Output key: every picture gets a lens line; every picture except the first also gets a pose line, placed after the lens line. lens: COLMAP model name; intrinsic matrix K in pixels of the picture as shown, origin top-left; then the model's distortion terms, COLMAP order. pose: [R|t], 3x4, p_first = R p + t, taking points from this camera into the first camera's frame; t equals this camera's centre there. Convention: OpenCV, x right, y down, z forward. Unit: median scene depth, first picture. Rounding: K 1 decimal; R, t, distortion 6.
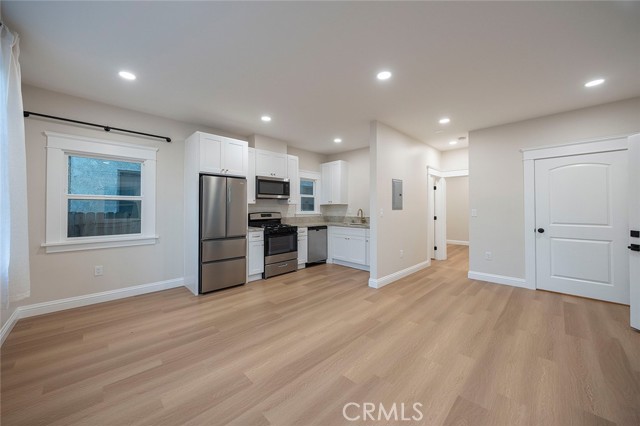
lens RADIAL K [[238.7, 0, 319.7], [0, 238.7, 205.1], [0, 0, 1]] dist [-0.000260, 0.000009]
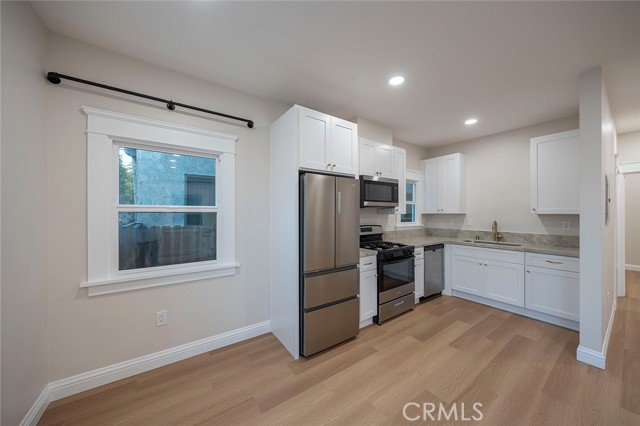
lens RADIAL K [[223.8, 0, 320.0], [0, 223.8, 212.8], [0, 0, 1]] dist [0.000403, -0.000285]
pose [[0.987287, -0.002088, -0.158932, -0.317692], [0.003928, 0.999929, 0.011264, -0.021986], [0.158898, -0.011746, 0.987225, 0.371593]]
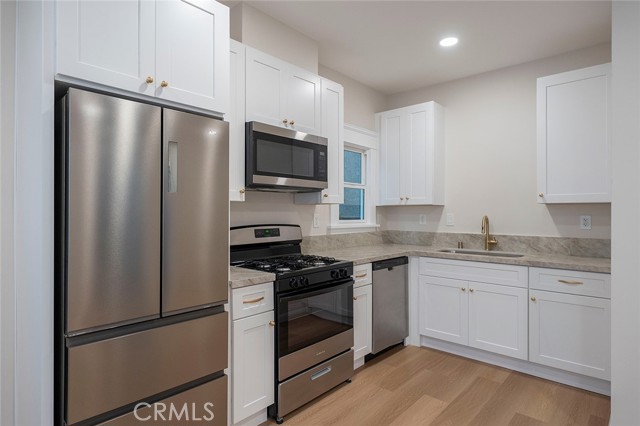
lens RADIAL K [[357.0, 0, 321.7], [0, 357.0, 211.4], [0, 0, 1]] dist [0.003212, 0.002262]
pose [[0.998124, 0.001313, 0.061203, -0.214827], [-0.001869, 0.999957, 0.009031, 0.004569], [-0.061188, -0.009129, 0.998084, 0.534364]]
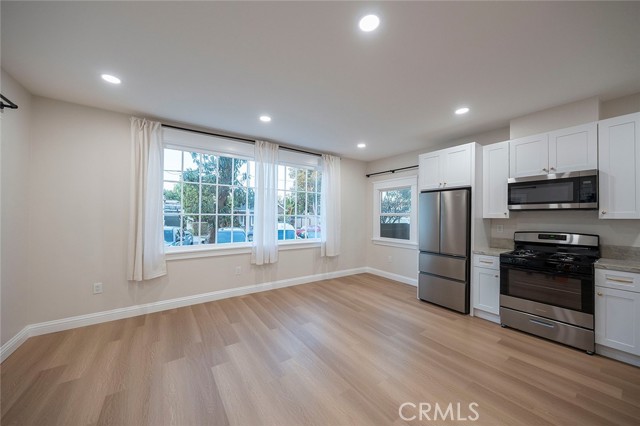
lens RADIAL K [[226.1, 0, 308.1], [0, 226.1, 214.6], [0, 0, 1]] dist [-0.000249, 0.000052]
pose [[-0.205922, -0.018276, -0.978398, 0.587042], [-0.005243, 0.999832, -0.017573, -0.002245], [0.978554, 0.001511, -0.205983, 0.631655]]
